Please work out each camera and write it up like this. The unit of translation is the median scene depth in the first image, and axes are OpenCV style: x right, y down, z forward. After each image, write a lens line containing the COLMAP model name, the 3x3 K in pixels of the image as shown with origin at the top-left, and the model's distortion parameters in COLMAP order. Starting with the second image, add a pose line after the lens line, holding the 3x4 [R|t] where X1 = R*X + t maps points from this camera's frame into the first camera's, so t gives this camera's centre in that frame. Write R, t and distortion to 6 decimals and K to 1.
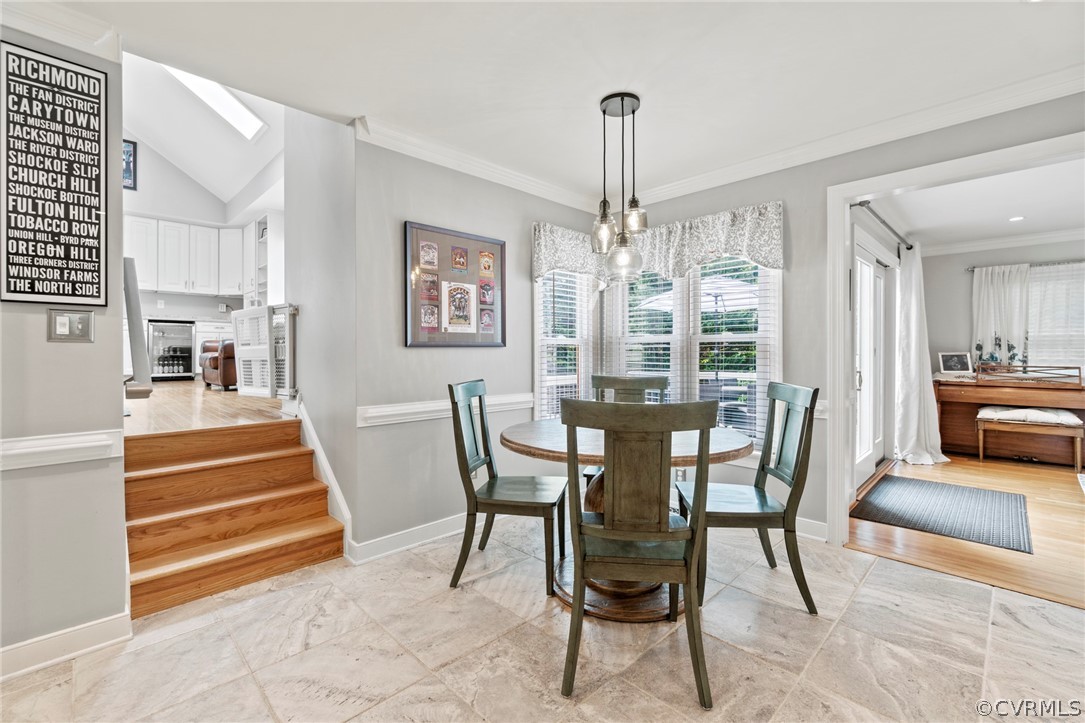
lens RADIAL K [[467.9, 0, 536.6], [0, 467.9, 355.0], [0, 0, 1]] dist [-0.002117, 0.000497]
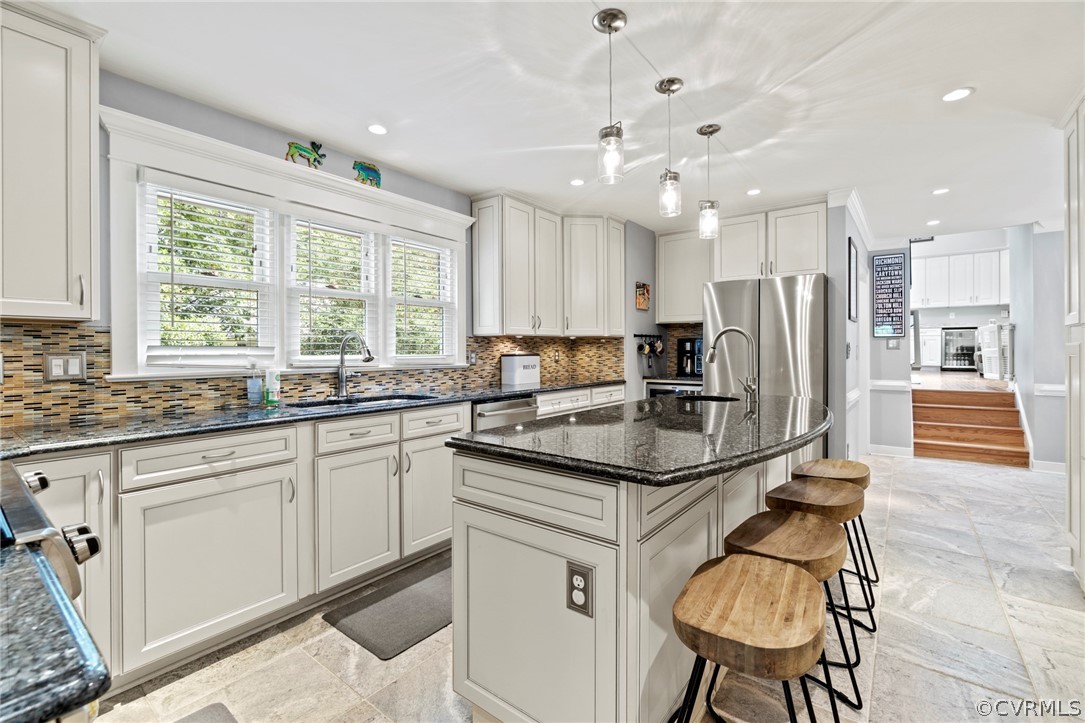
lens RADIAL K [[467.9, 0, 539.3], [0, 467.9, 343.4], [0, 0, 1]] dist [-0.002117, 0.000497]
pose [[0.134407, -0.009047, -0.990885, 0.982494], [-0.005740, 0.999934, -0.009908, -0.013835], [0.990910, 0.007019, 0.134346, -0.973636]]
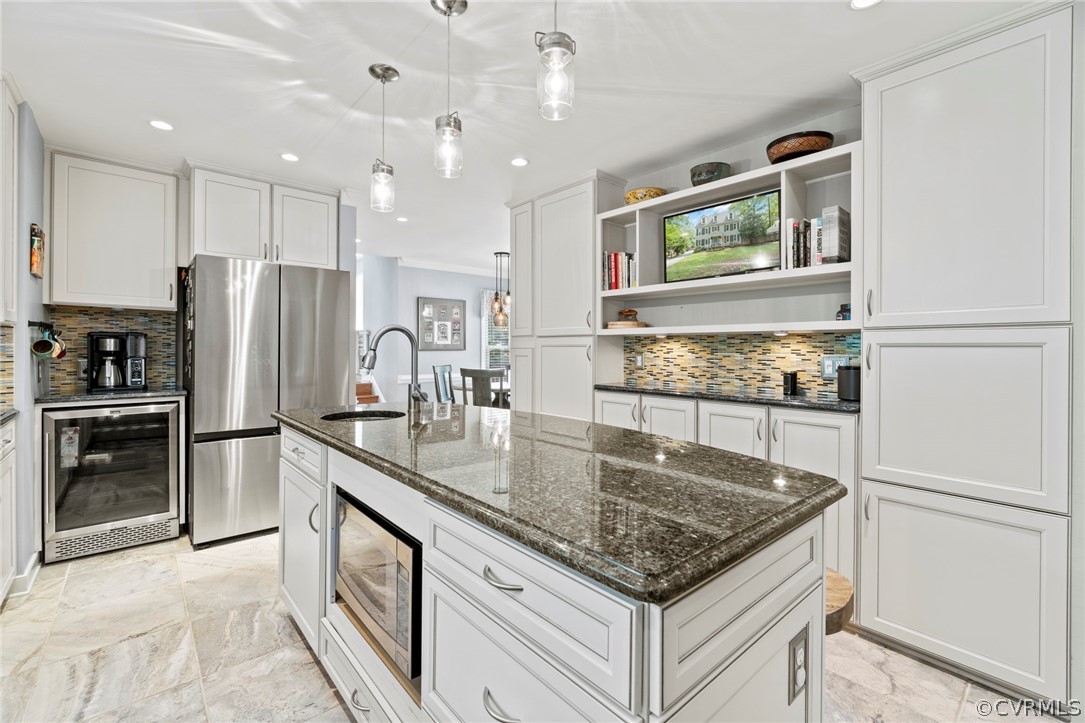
lens RADIAL K [[467.9, 0, 538.3], [0, 467.9, 353.1], [0, 0, 1]] dist [-0.002117, 0.000497]
pose [[0.998117, 0.003434, -0.061241, 0.441306], [-0.003506, 0.999993, -0.001060, -0.006132], [0.061237, 0.001273, 0.998122, -1.224637]]
